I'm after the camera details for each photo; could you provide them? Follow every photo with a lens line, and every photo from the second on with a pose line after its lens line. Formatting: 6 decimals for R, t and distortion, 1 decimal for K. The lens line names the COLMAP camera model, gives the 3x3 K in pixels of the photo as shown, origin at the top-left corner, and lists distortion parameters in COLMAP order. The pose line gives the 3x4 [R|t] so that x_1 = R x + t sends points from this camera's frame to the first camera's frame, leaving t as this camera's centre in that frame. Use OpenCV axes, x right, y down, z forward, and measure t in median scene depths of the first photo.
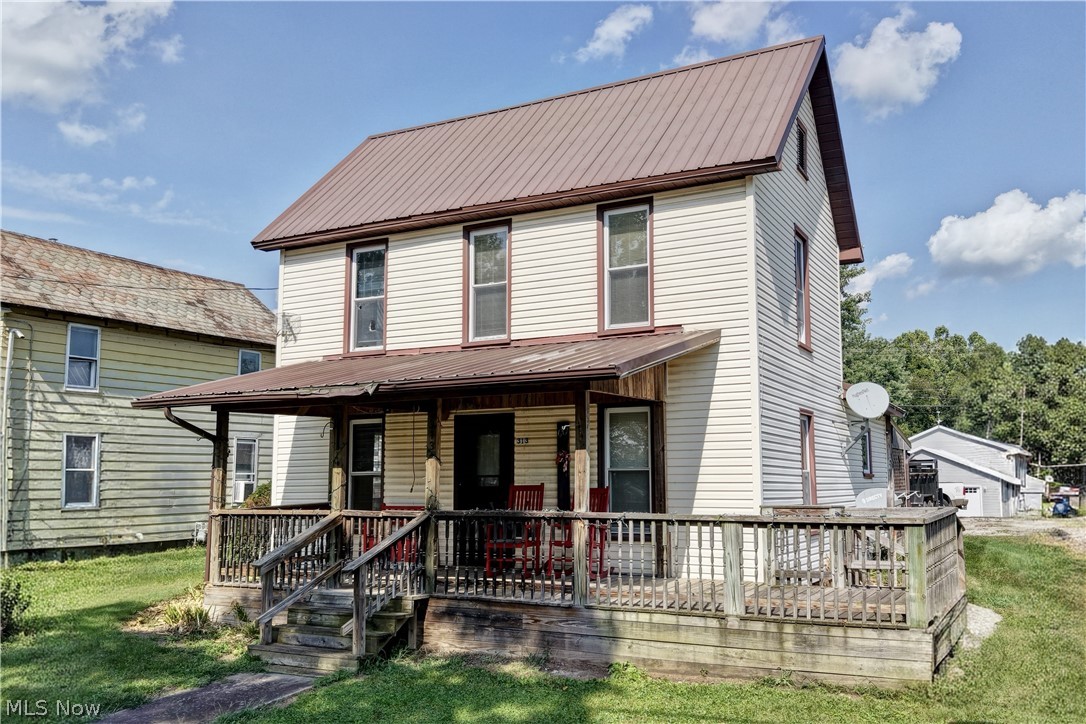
lens RADIAL K [[1000.6, 0, 562.1], [0, 1000.6, 359.1], [0, 0, 1]] dist [0.170751, -0.529215]
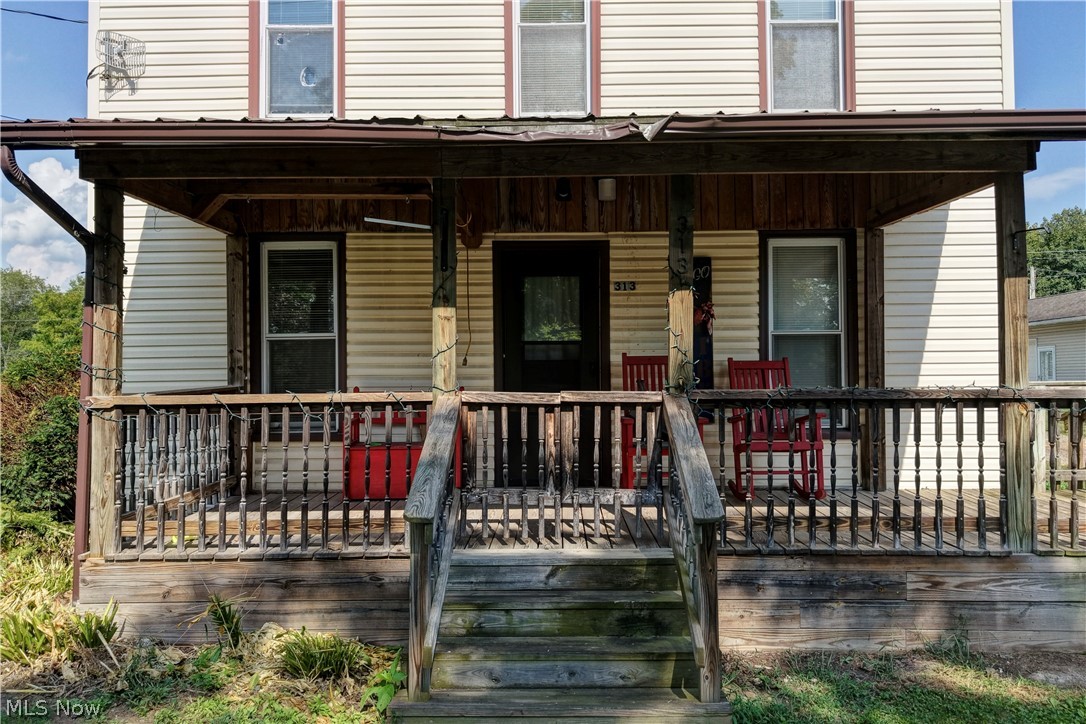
lens RADIAL K [[917.6, 0, 559.6], [0, 917.6, 360.4], [0, 0, 1]] dist [0.034379, -0.062499]
pose [[0.874862, 0.011466, 0.484237, -0.365379], [-0.055858, 0.995438, 0.077347, 0.089995], [-0.481141, -0.094716, 0.871511, 0.547044]]
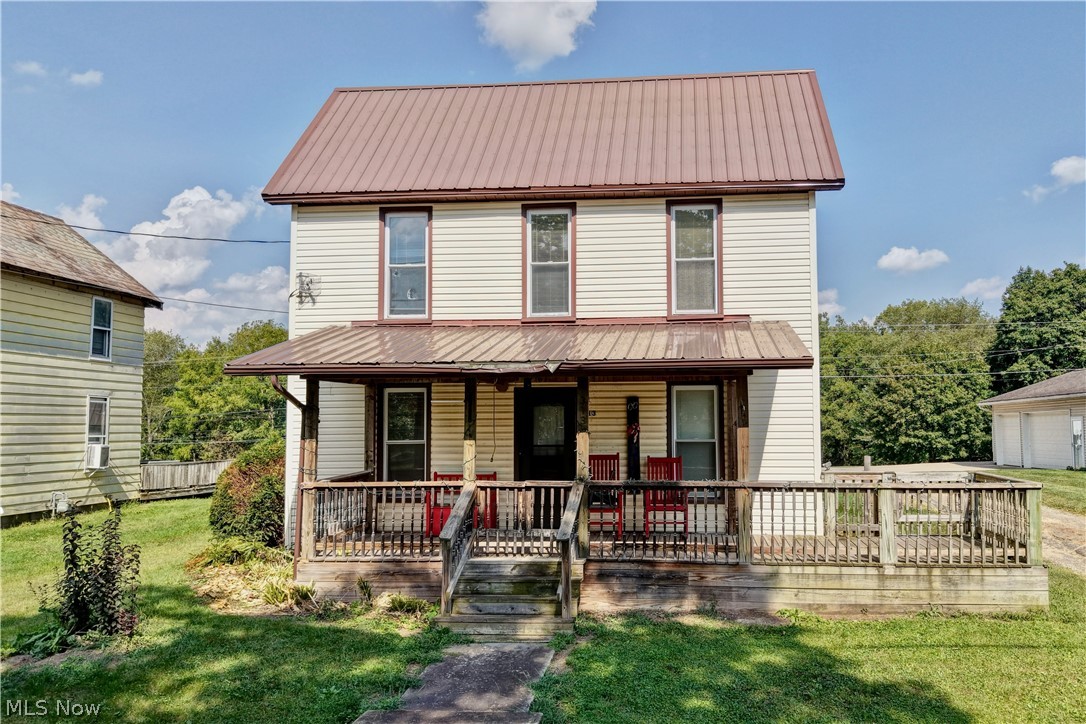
lens RADIAL K [[974.4, 0, 612.9], [0, 974.4, 360.3], [0, 0, 1]] dist [0.140061, -0.393202]
pose [[0.912589, 0.031772, 0.407641, -0.465417], [-0.050432, 0.998110, 0.035108, -0.013581], [-0.405755, -0.052597, 0.912467, 0.042576]]
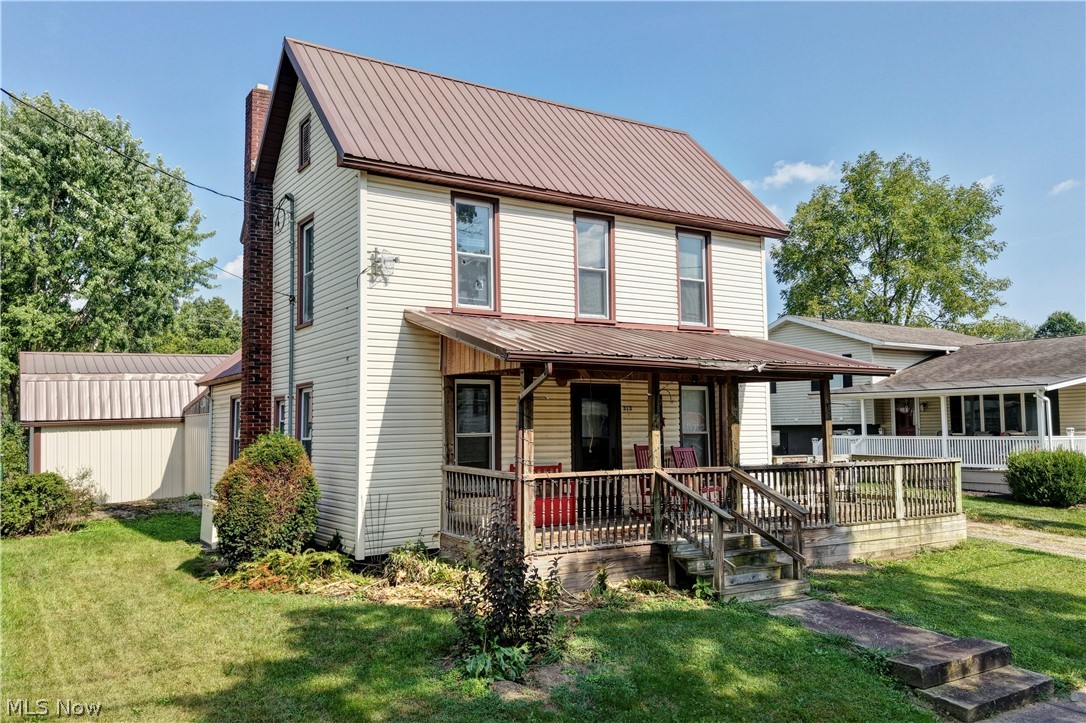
lens RADIAL K [[860.7, 0, 577.4], [0, 860.7, 363.3], [0, 0, 1]] dist [0.002244, -0.009409]
pose [[0.459383, 0.071920, 0.885322, -1.022139], [-0.103287, 0.994280, -0.027177, 0.065334], [-0.882213, -0.078958, 0.464184, 0.610507]]
